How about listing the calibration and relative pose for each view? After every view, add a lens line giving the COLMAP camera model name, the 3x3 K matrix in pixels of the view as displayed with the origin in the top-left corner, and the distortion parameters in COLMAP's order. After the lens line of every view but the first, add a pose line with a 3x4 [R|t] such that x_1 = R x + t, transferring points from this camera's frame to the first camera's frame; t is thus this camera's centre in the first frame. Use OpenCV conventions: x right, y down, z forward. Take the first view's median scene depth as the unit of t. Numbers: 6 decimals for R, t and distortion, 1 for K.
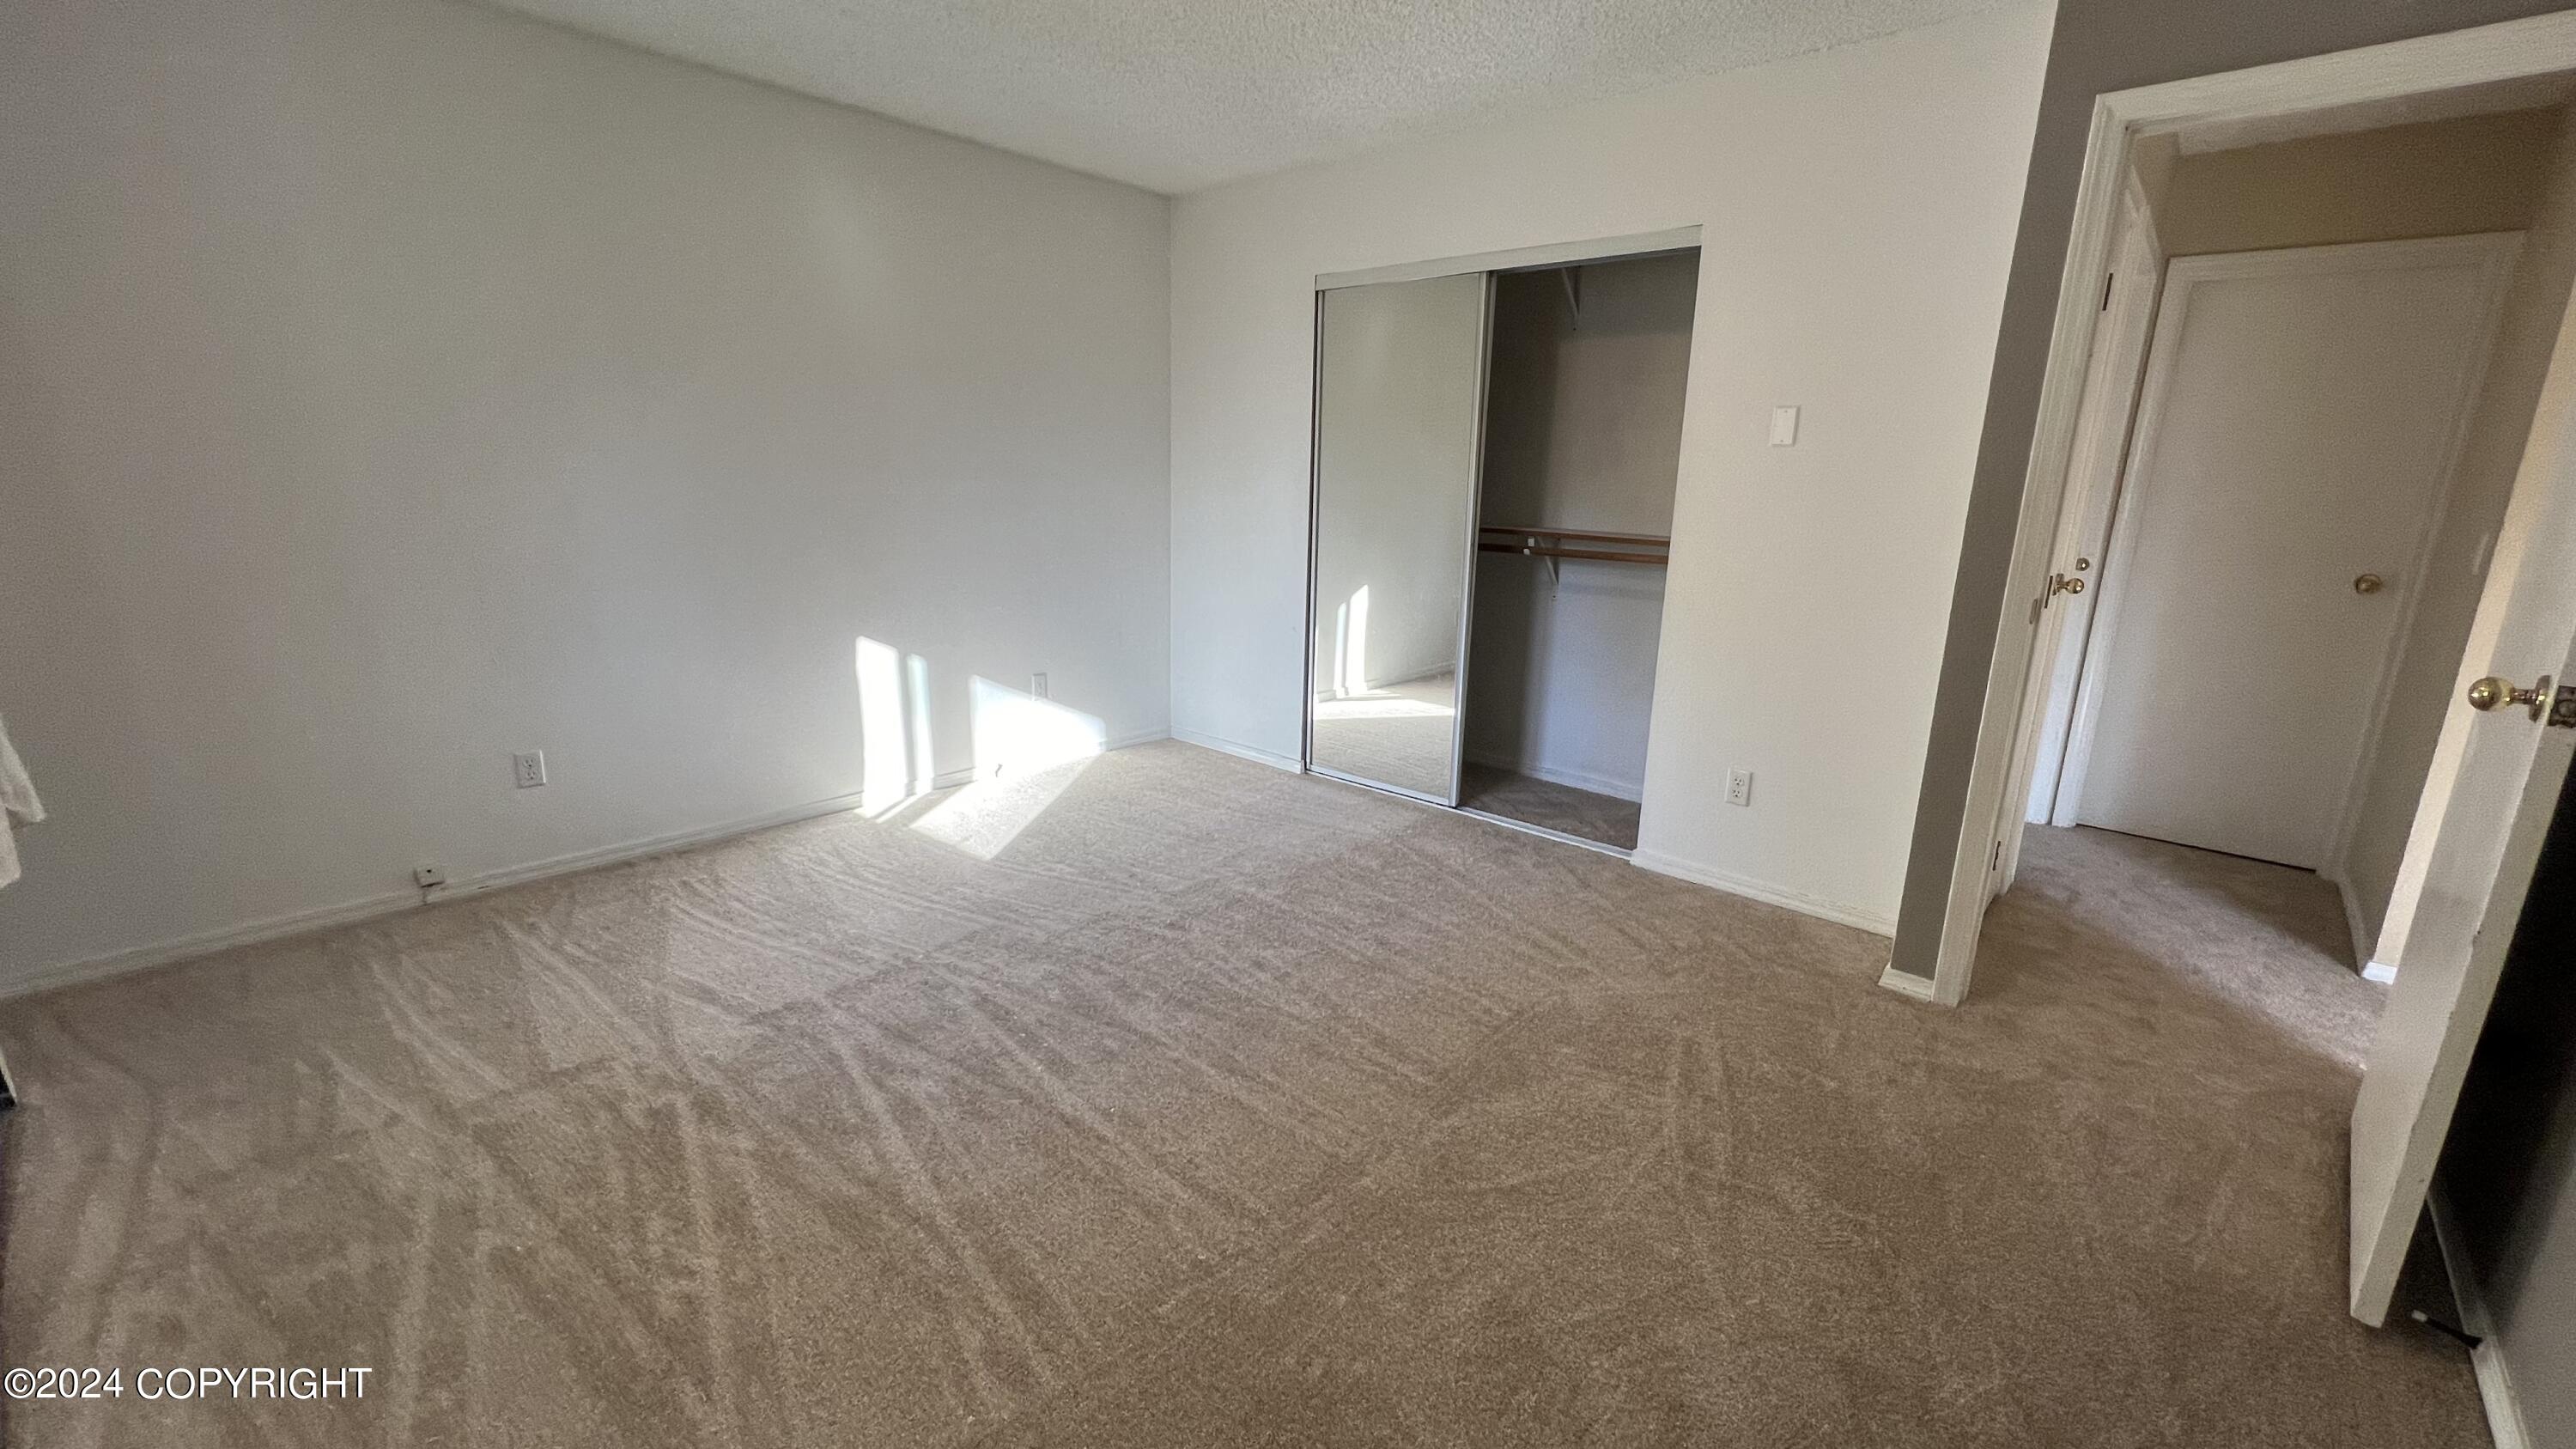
lens RADIAL K [[1030.8, 0, 1294.2], [0, 1030.8, 720.6], [0, 0, 1]] dist [-0.002643, -0.000303]
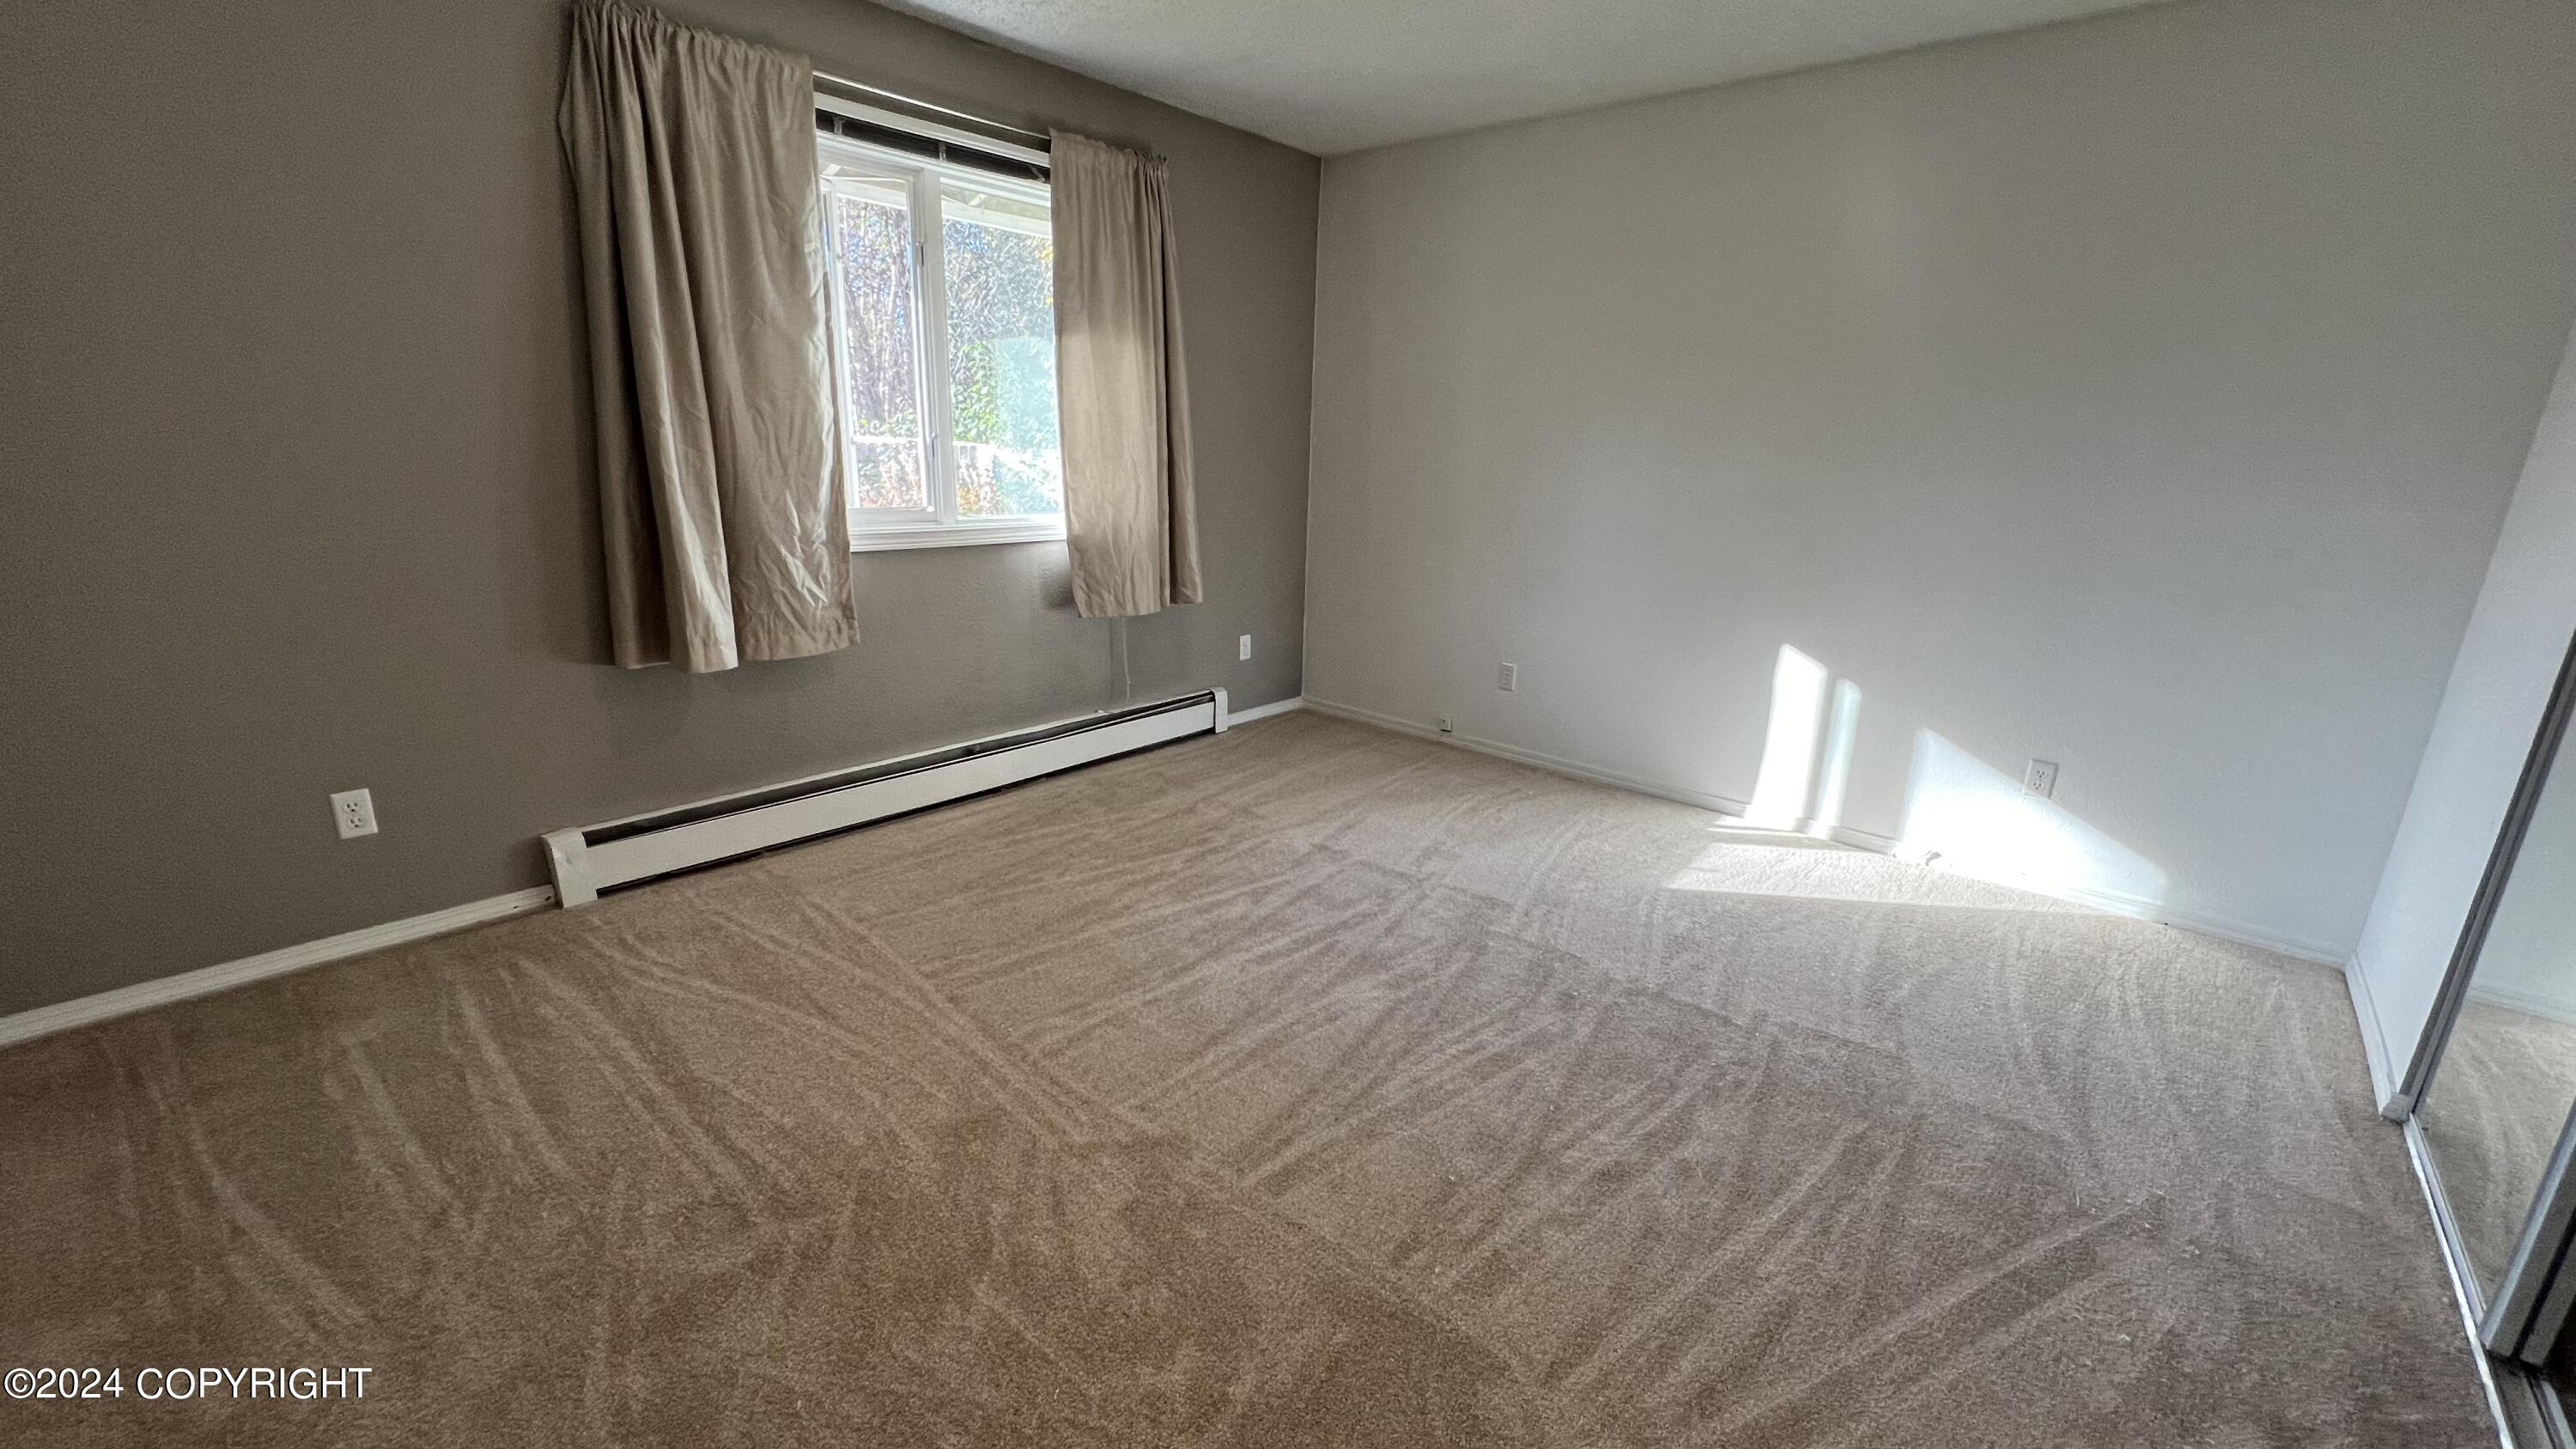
lens RADIAL K [[1033.0, 0, 1294.5], [0, 1033.0, 728.4], [0, 0, 1]] dist [0.001386, -0.000022]
pose [[0.018697, 0.244966, -0.969351, 0.647770], [-0.269905, 0.934763, 0.231020, -0.139407], [0.962705, 0.257314, 0.083595, 0.675775]]
